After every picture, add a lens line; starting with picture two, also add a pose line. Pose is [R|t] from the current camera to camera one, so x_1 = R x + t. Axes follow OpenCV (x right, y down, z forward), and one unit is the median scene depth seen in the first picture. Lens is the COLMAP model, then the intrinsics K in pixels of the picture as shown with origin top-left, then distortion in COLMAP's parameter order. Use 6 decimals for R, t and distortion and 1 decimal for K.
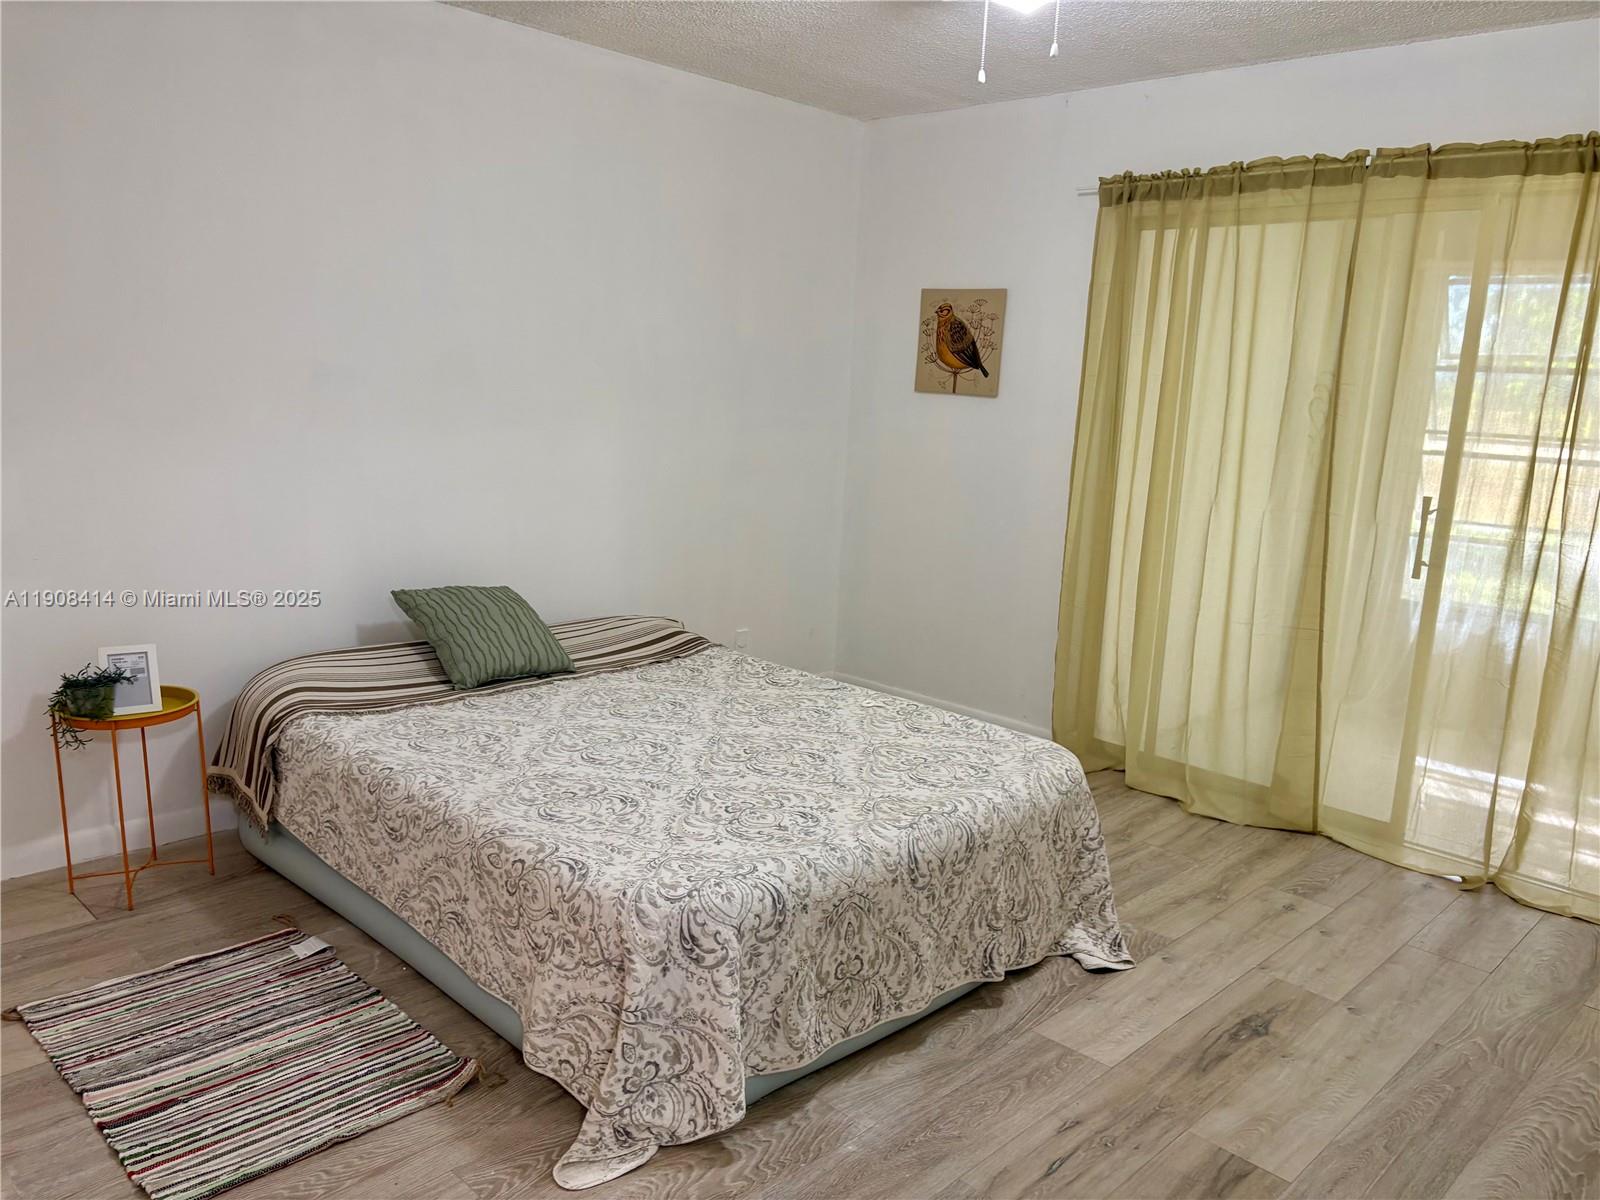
lens RADIAL K [[1219.9, 0, 801.6], [0, 1219.9, 608.4], [0, 0, 1]] dist [0.052842, -0.061191]
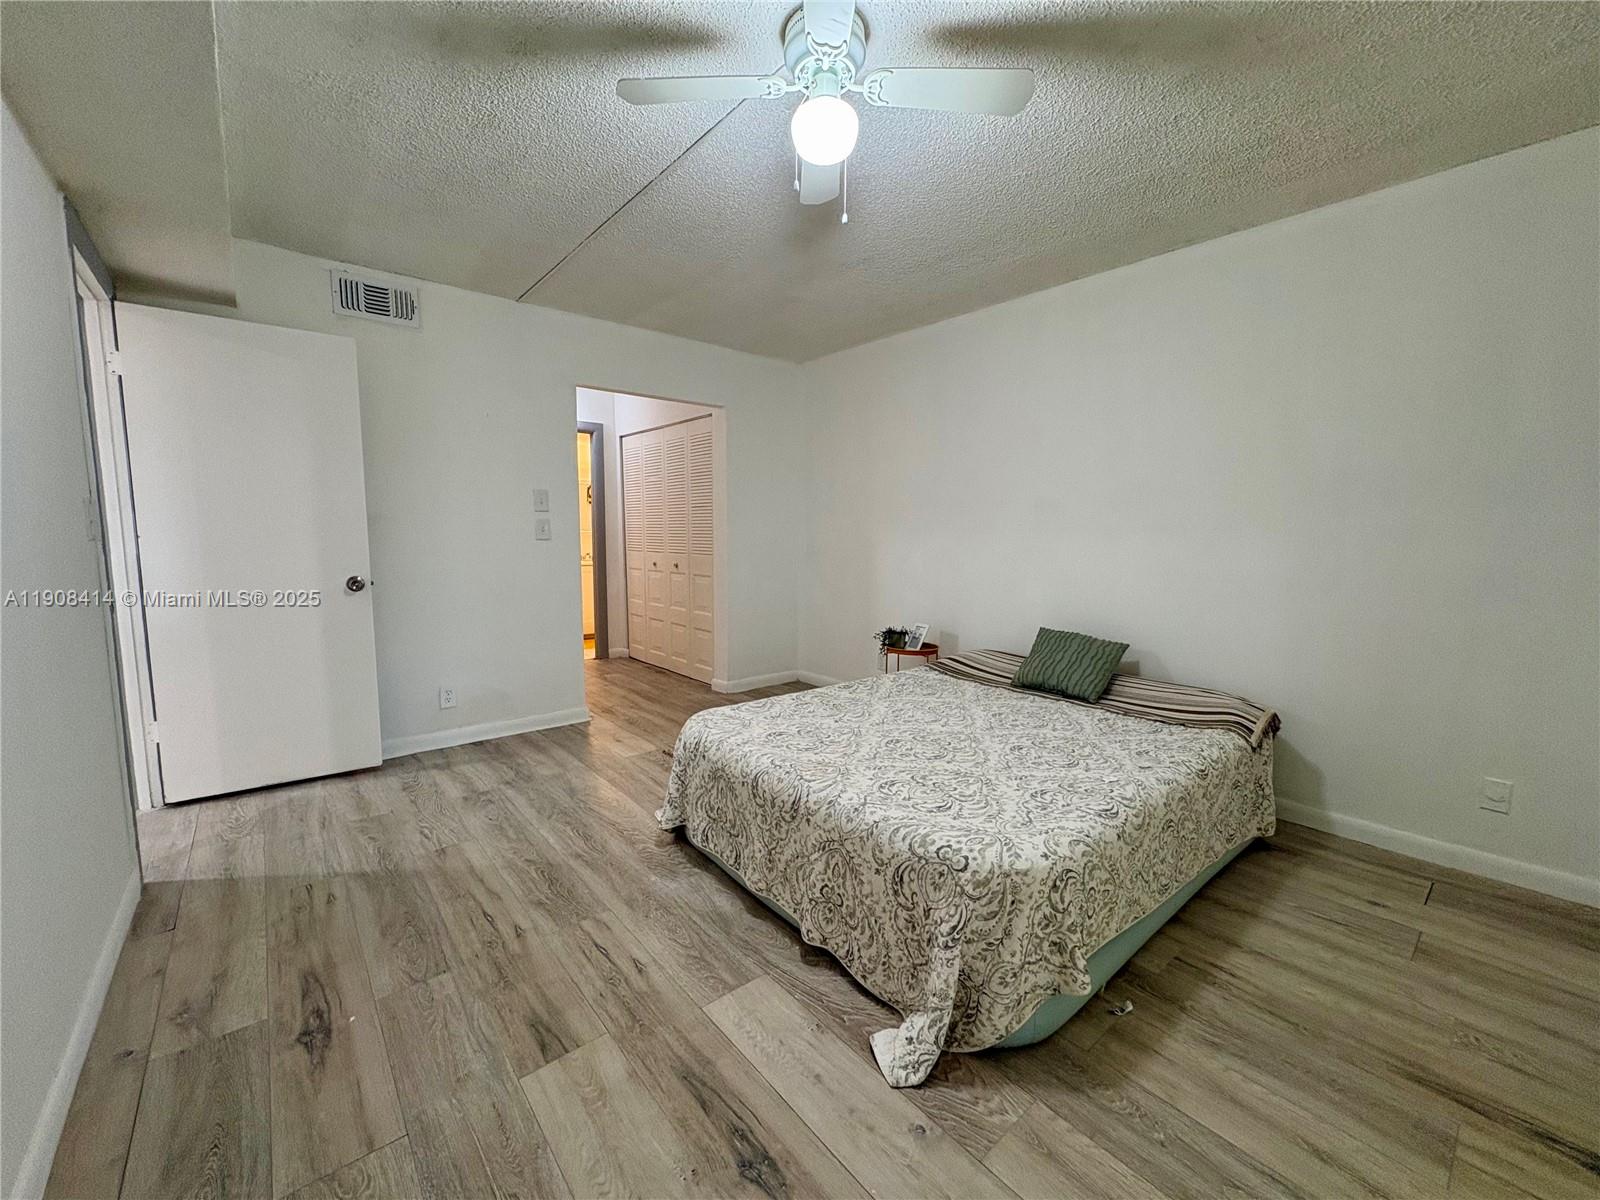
lens RADIAL K [[642.2, 0, 806.5], [0, 642.2, 604.1], [0, 0, 1]] dist [-0.007382, 0.001302]
pose [[-0.092391, 0.066844, -0.993477, 0.801175], [-0.205503, 0.974983, 0.084711, -0.075389], [0.974286, 0.211989, -0.076343, 1.026888]]
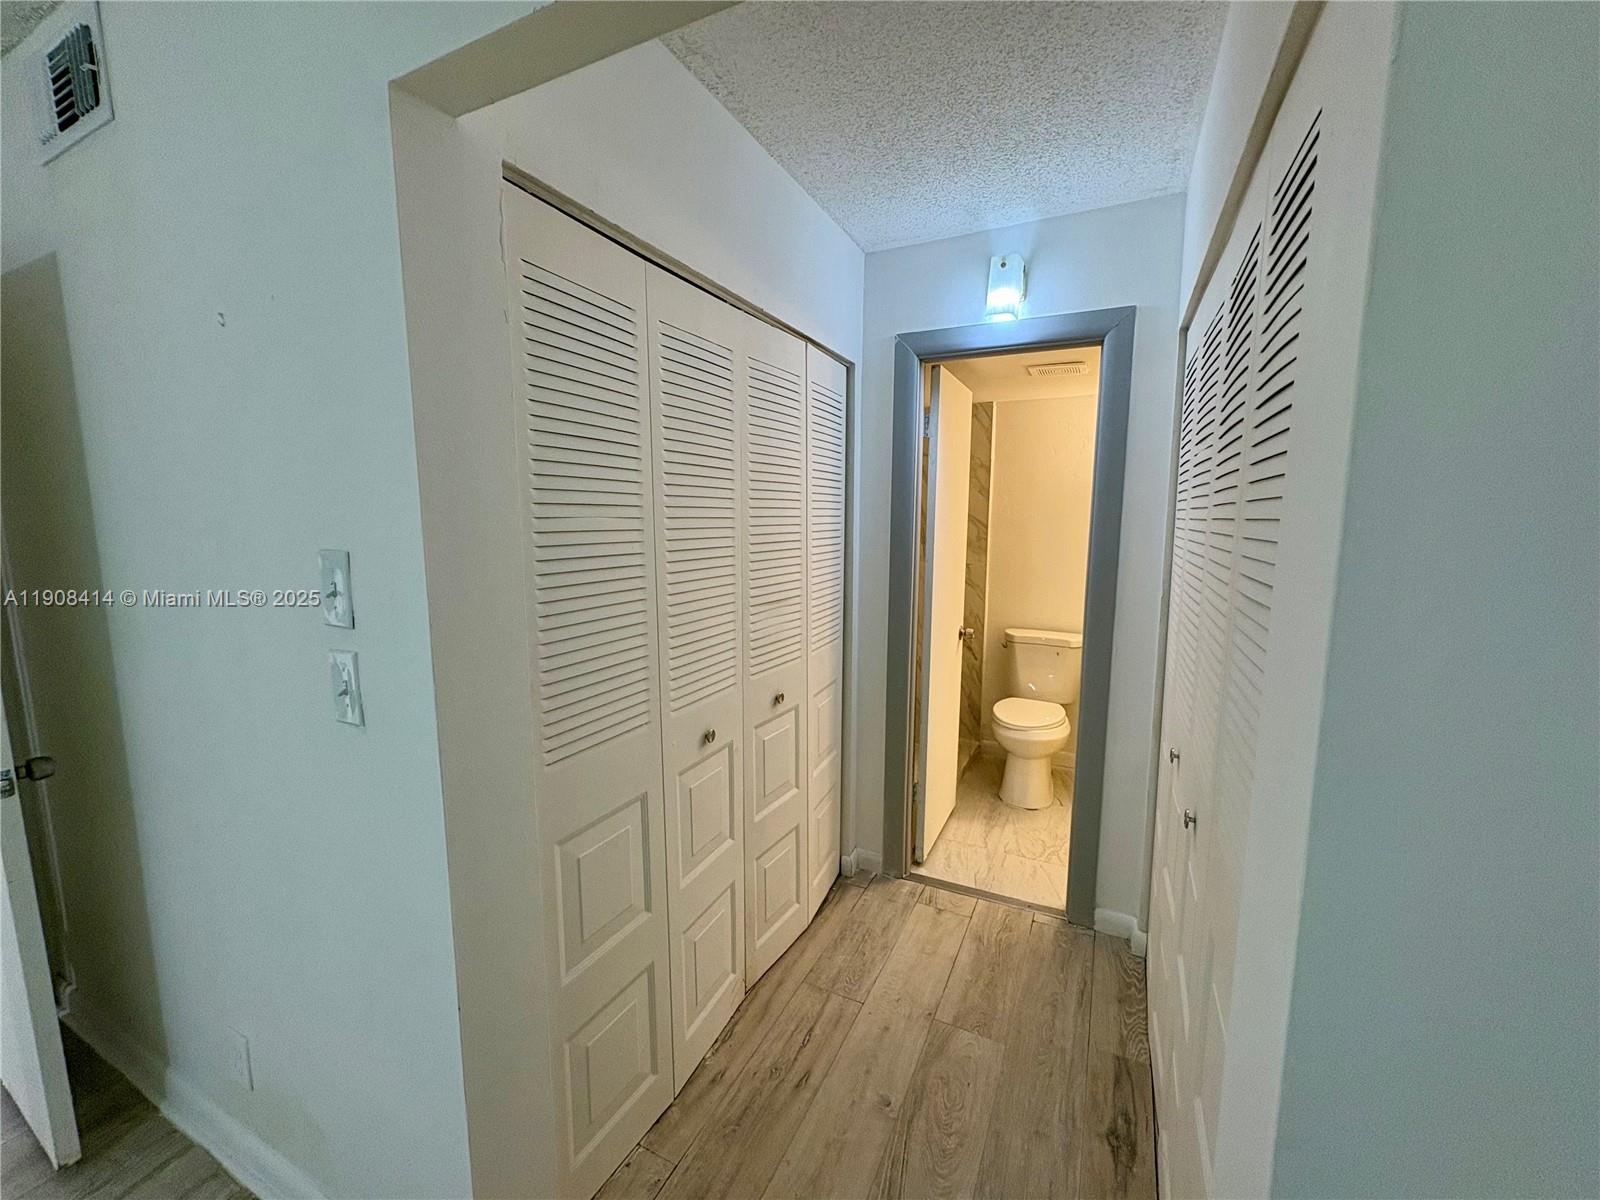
lens RADIAL K [[642.2, 0, 797.0], [0, 642.2, 595.1], [0, 0, 1]] dist [-0.007382, 0.001302]
pose [[-0.952139, -0.007810, -0.305566, -0.670009], [-0.102797, 0.949627, 0.296042, -0.197980], [0.287862, 0.313284, -0.904980, 0.751970]]
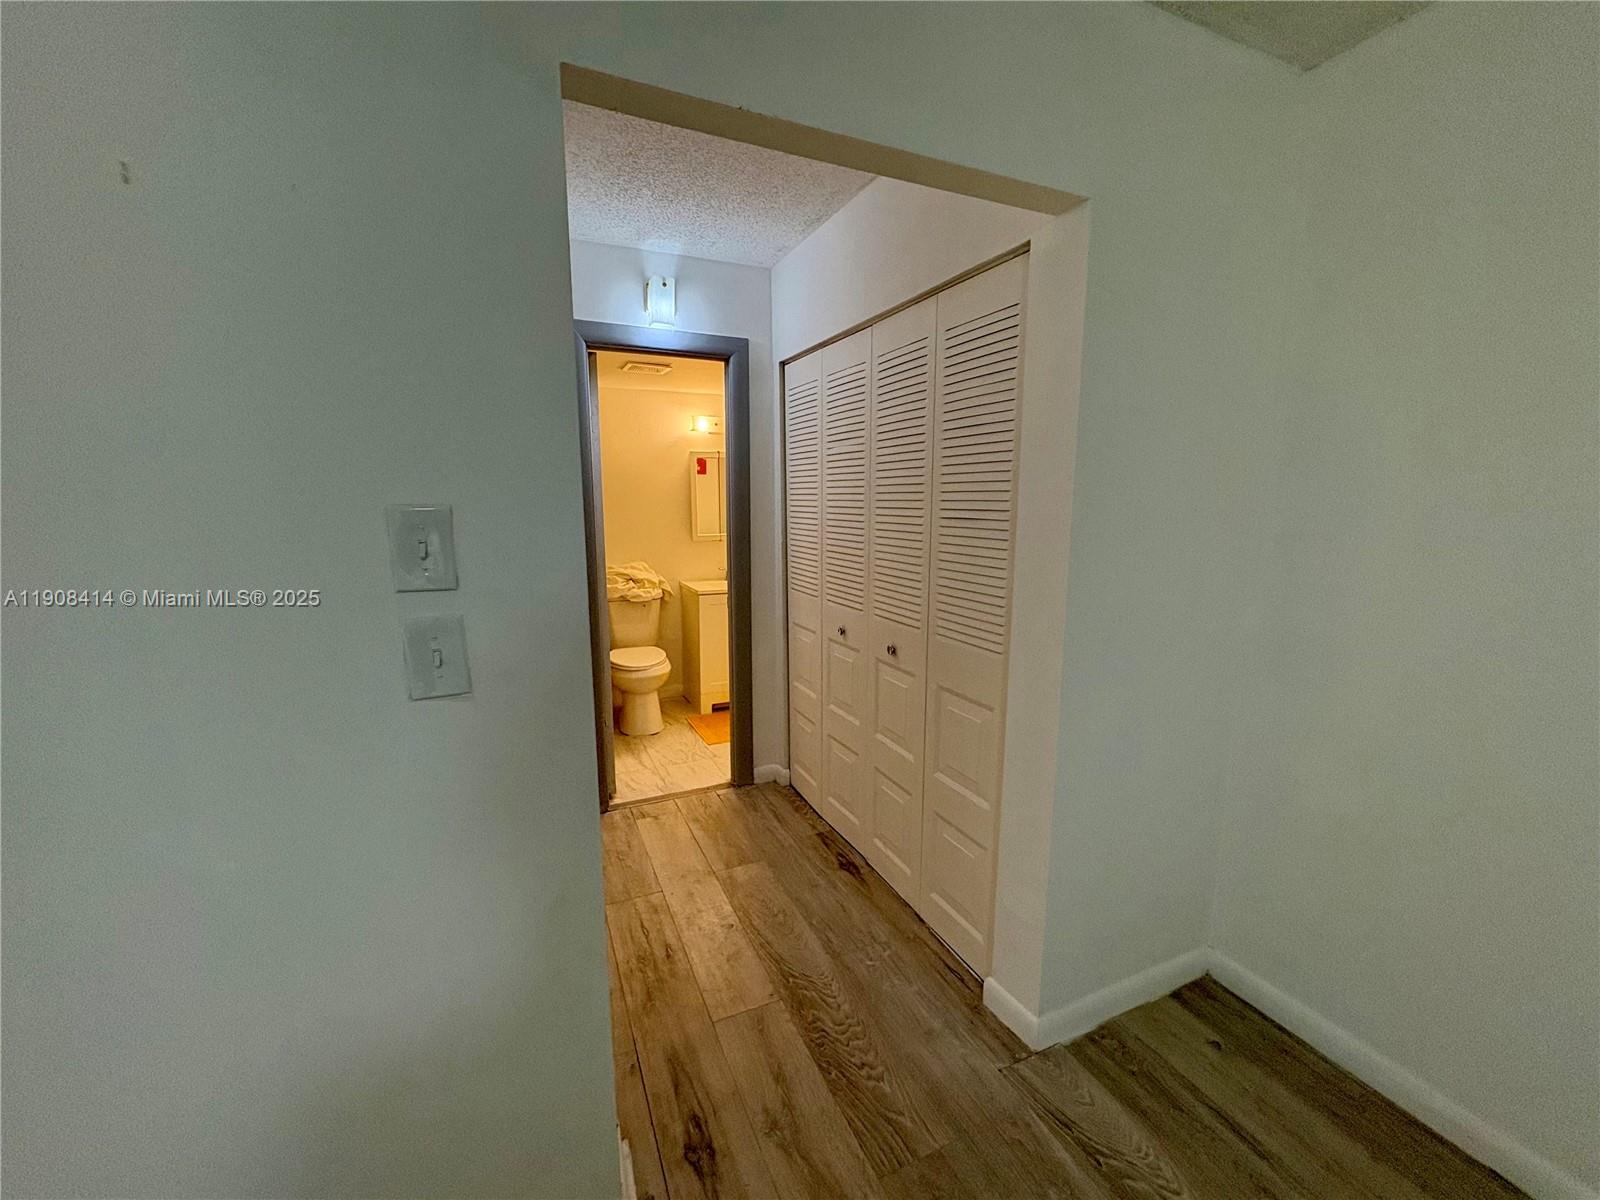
lens RADIAL K [[642.2, 0, 807.2], [0, 642.2, 598.1], [0, 0, 1]] dist [-0.007382, 0.001302]
pose [[-0.360947, 0.101590, -0.927036, -0.275999], [-0.199516, 0.962622, 0.183172, -0.138245], [0.910994, 0.251074, -0.327187, 0.631347]]
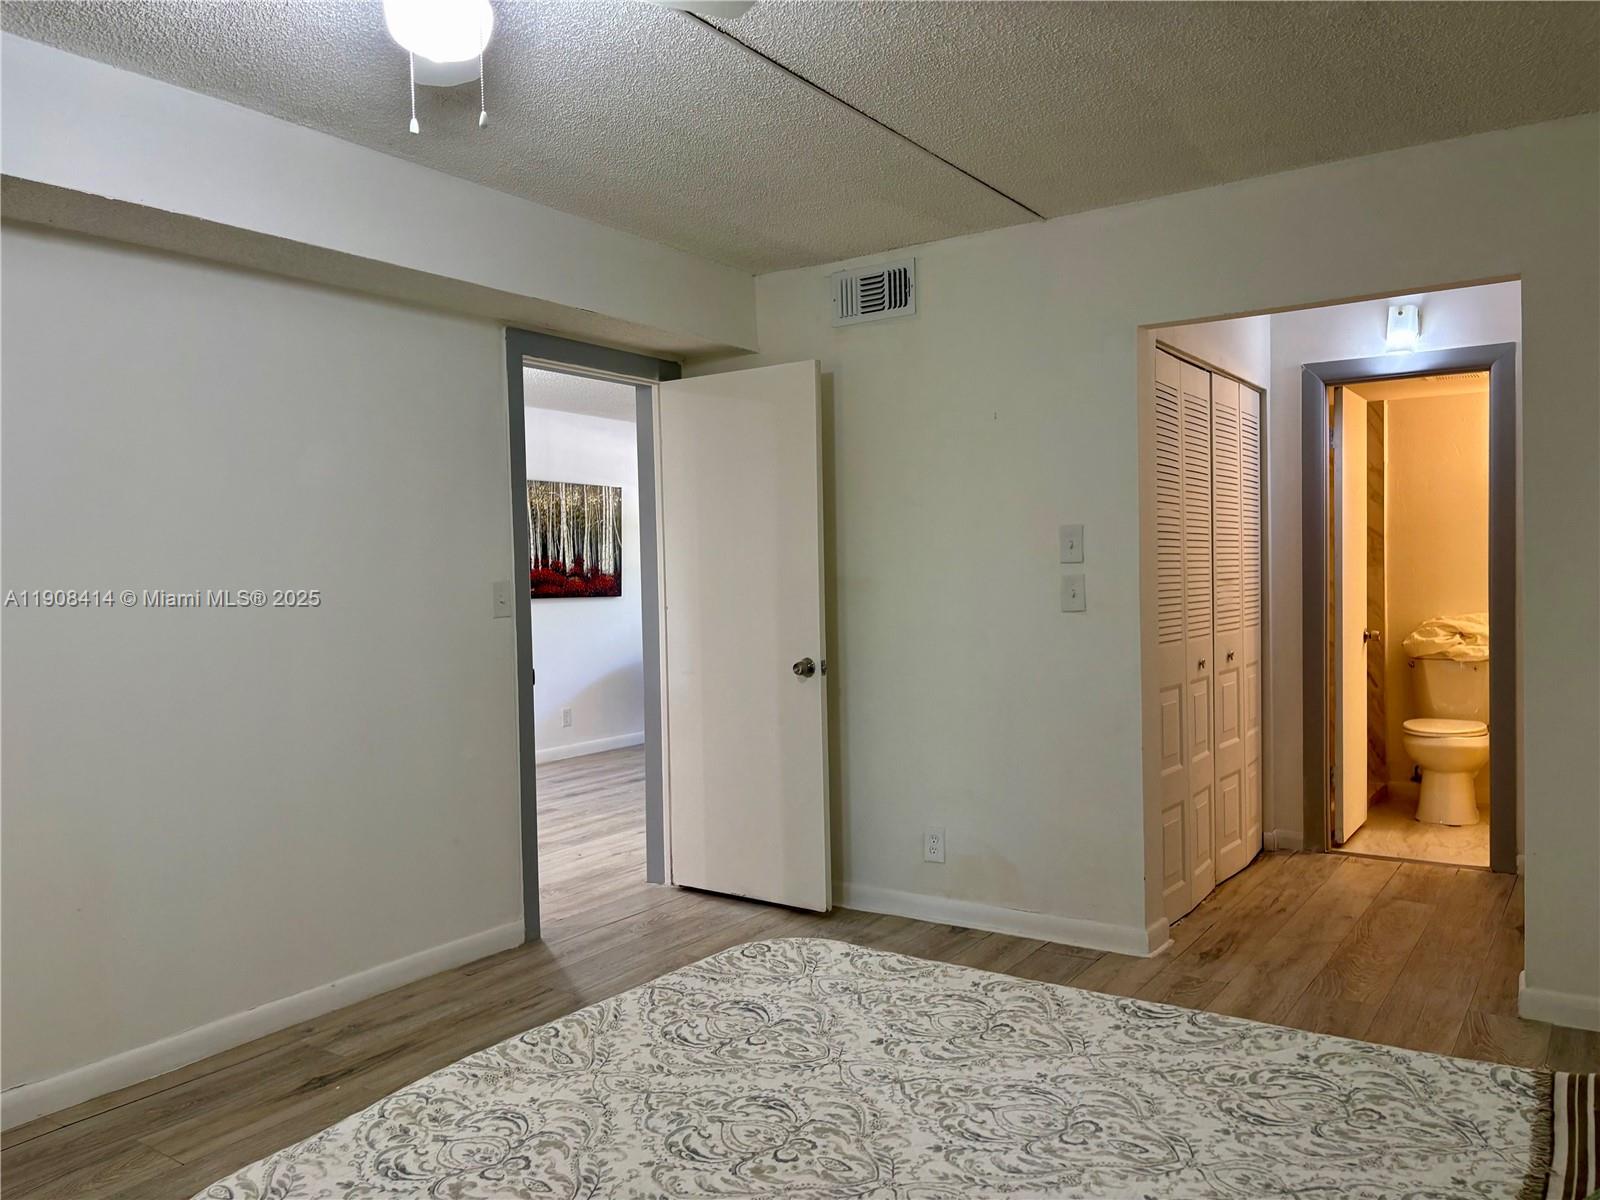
lens RADIAL K [[1219.9, 0, 774.4], [0, 1219.9, 606.8], [0, 0, 1]] dist [0.052842, -0.061191]
pose [[-0.986762, -0.019997, -0.160937, 0.078435], [-0.054690, 0.975270, 0.214142, -0.286131], [0.152674, 0.220109, -0.963453, 1.740283]]
